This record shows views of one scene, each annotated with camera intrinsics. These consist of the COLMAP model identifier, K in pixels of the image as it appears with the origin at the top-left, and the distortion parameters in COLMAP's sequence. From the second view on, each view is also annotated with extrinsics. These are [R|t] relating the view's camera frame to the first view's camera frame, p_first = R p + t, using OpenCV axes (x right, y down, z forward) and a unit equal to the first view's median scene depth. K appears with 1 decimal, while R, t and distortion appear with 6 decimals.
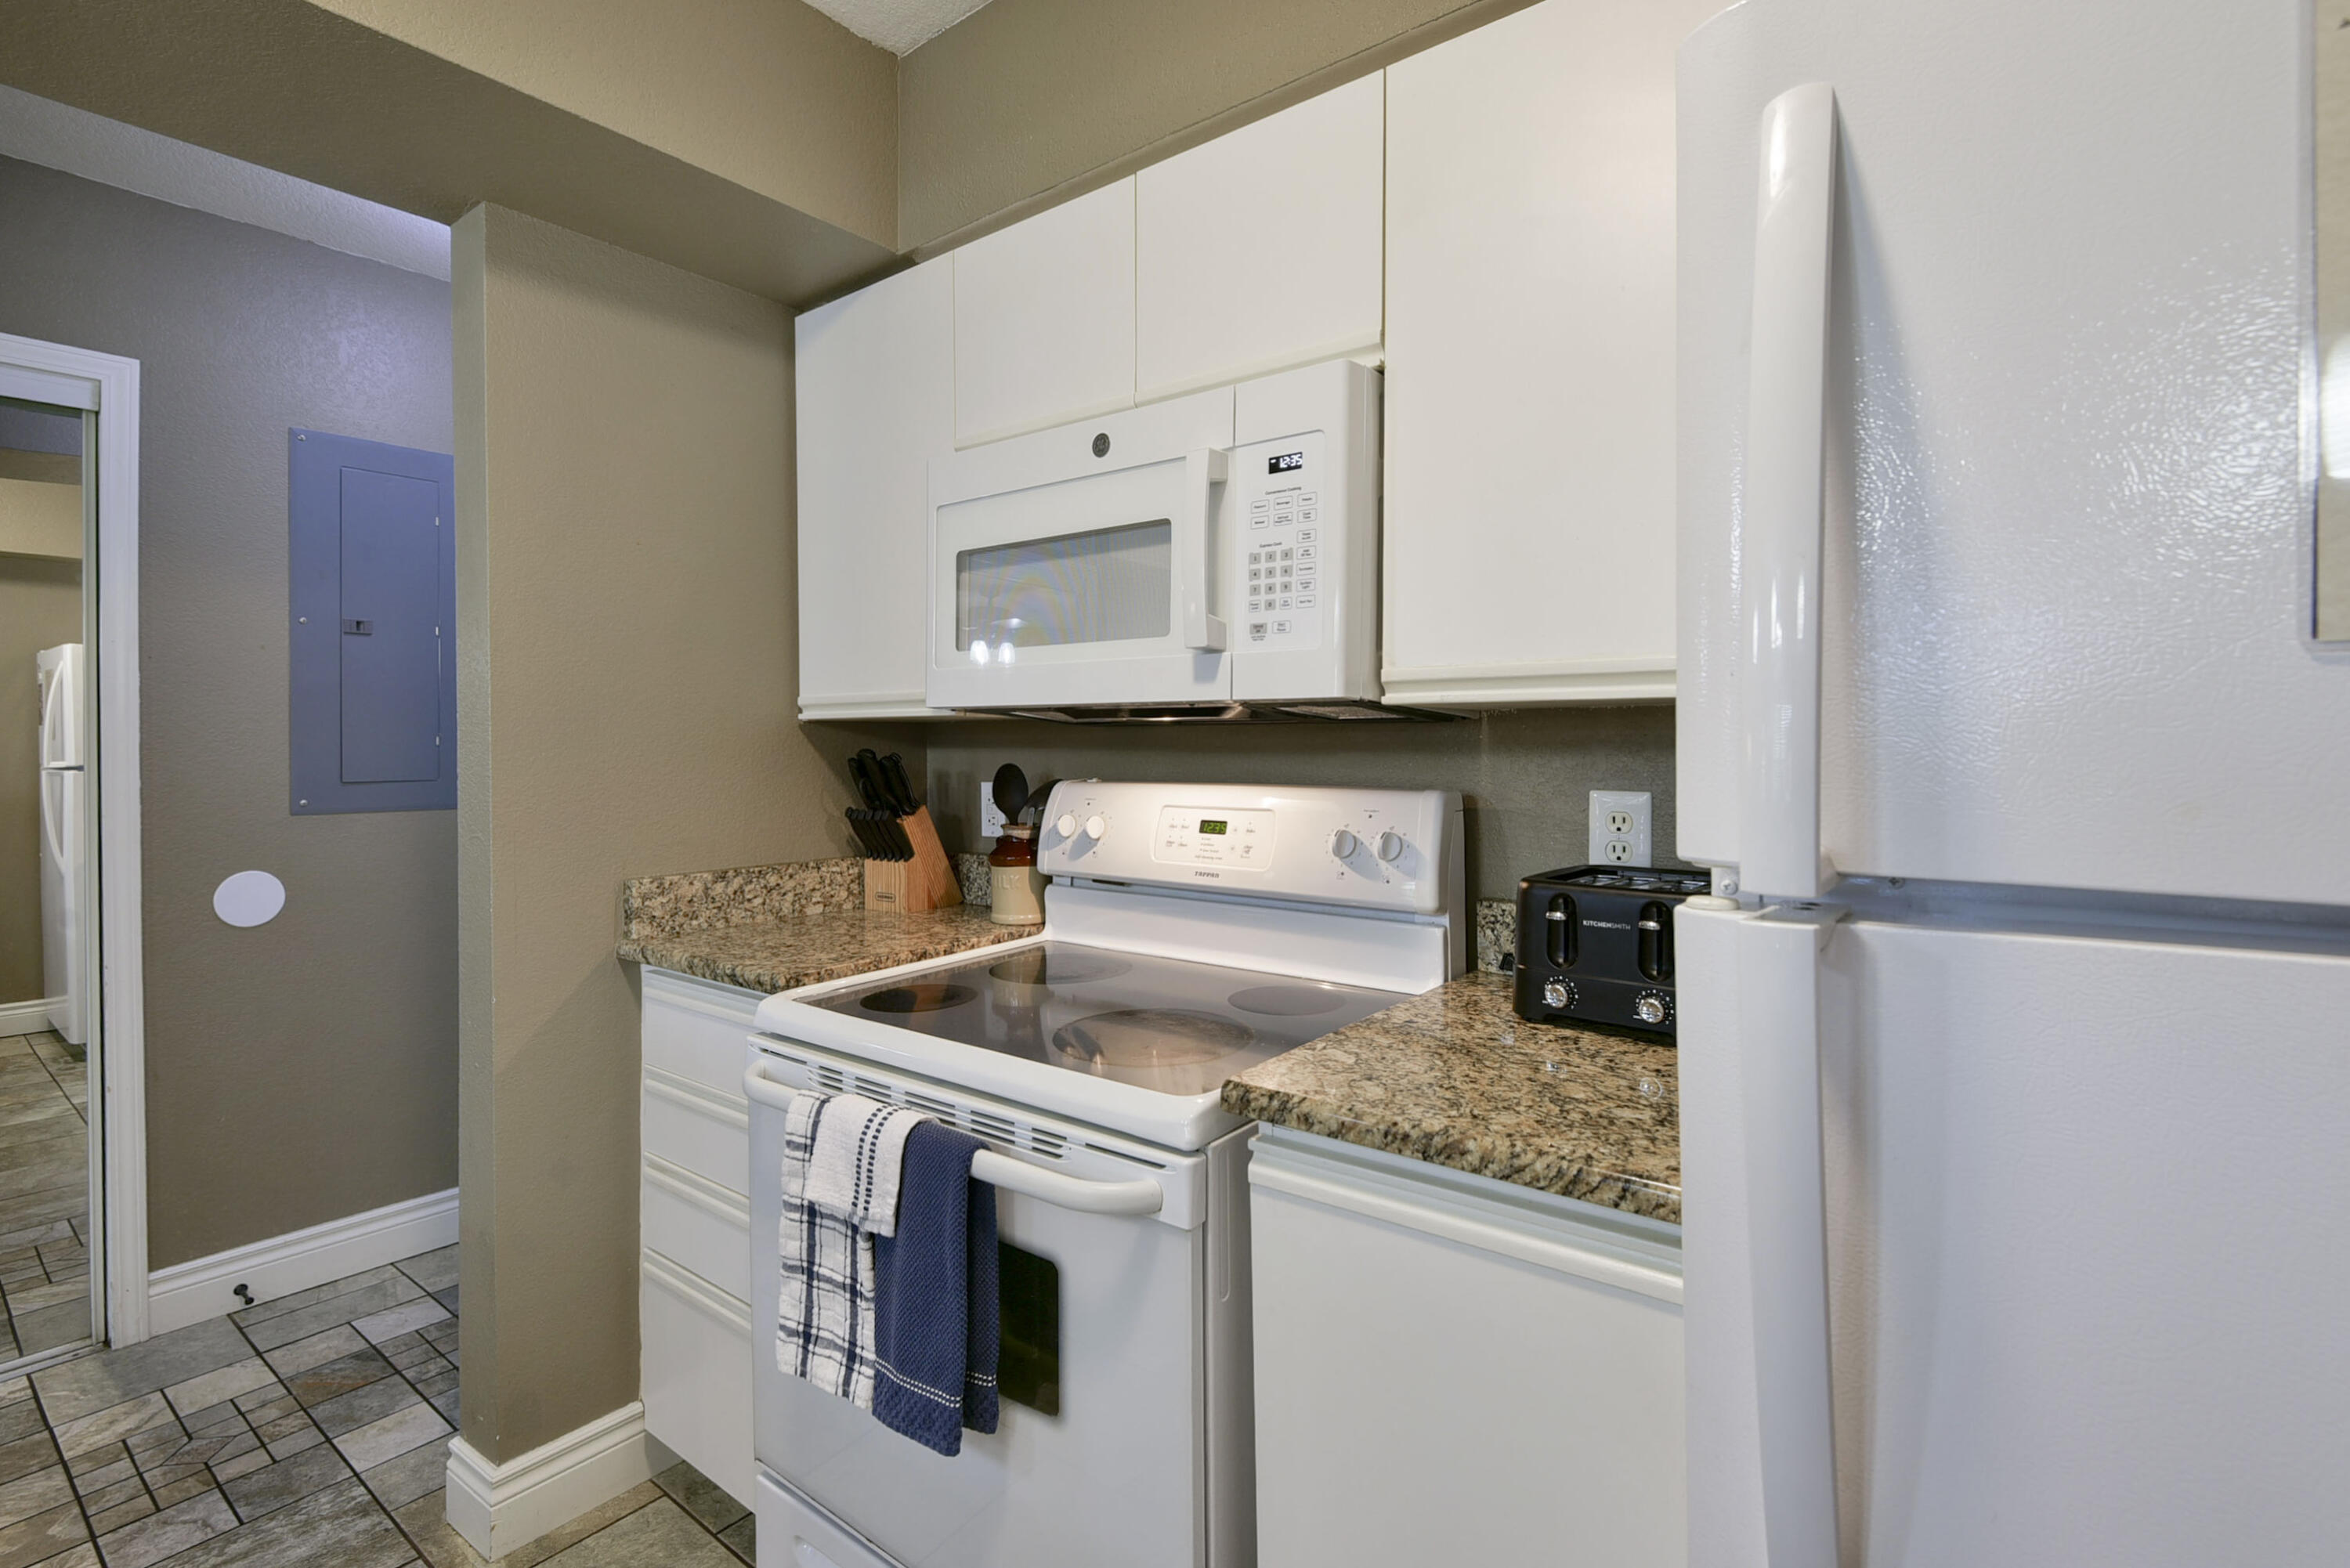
lens RADIAL K [[1115.2, 0, 1191.3], [0, 1115.2, 750.0], [0, 0, 1]] dist [0.005802, -0.000088]
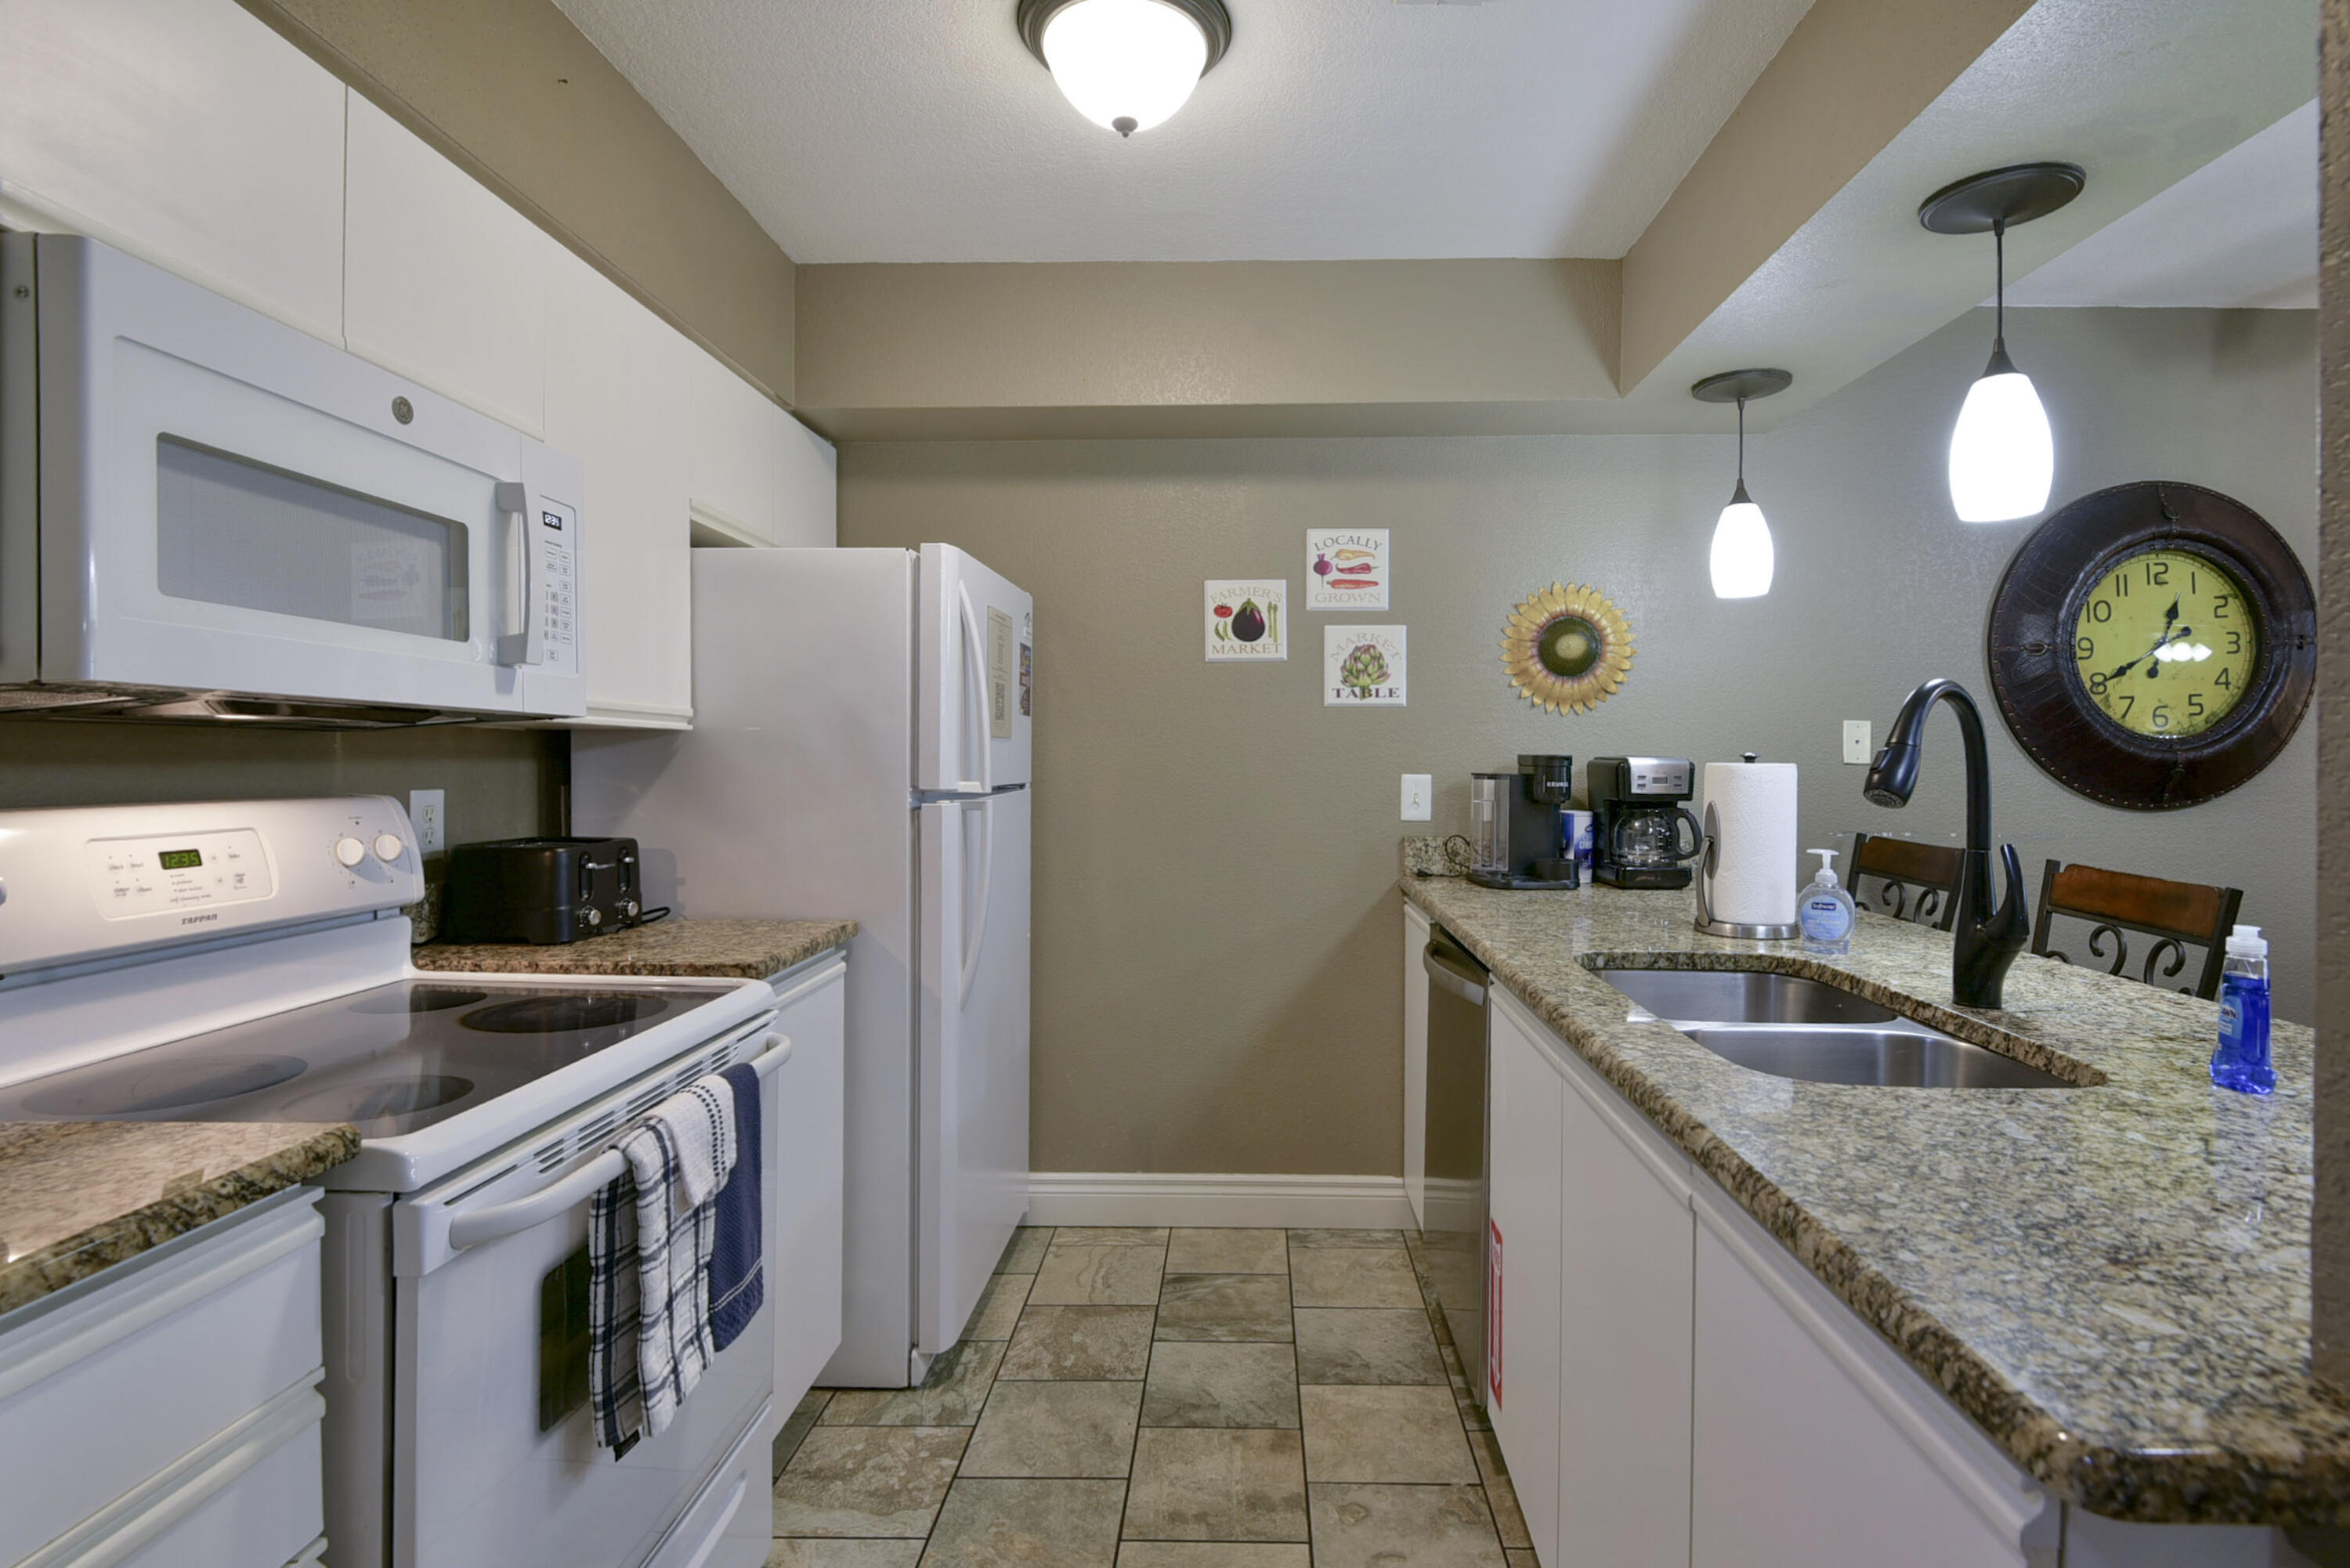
lens RADIAL K [[1115.2, 0, 1183.2], [0, 1115.2, 767.7], [0, 0, 1]] dist [0.005802, -0.000088]
pose [[-0.571670, 0.001140, 0.820483, -1.132013], [0.013391, 0.999879, 0.007941, 0.010277], [-0.820374, 0.015527, -0.571616, 0.980128]]
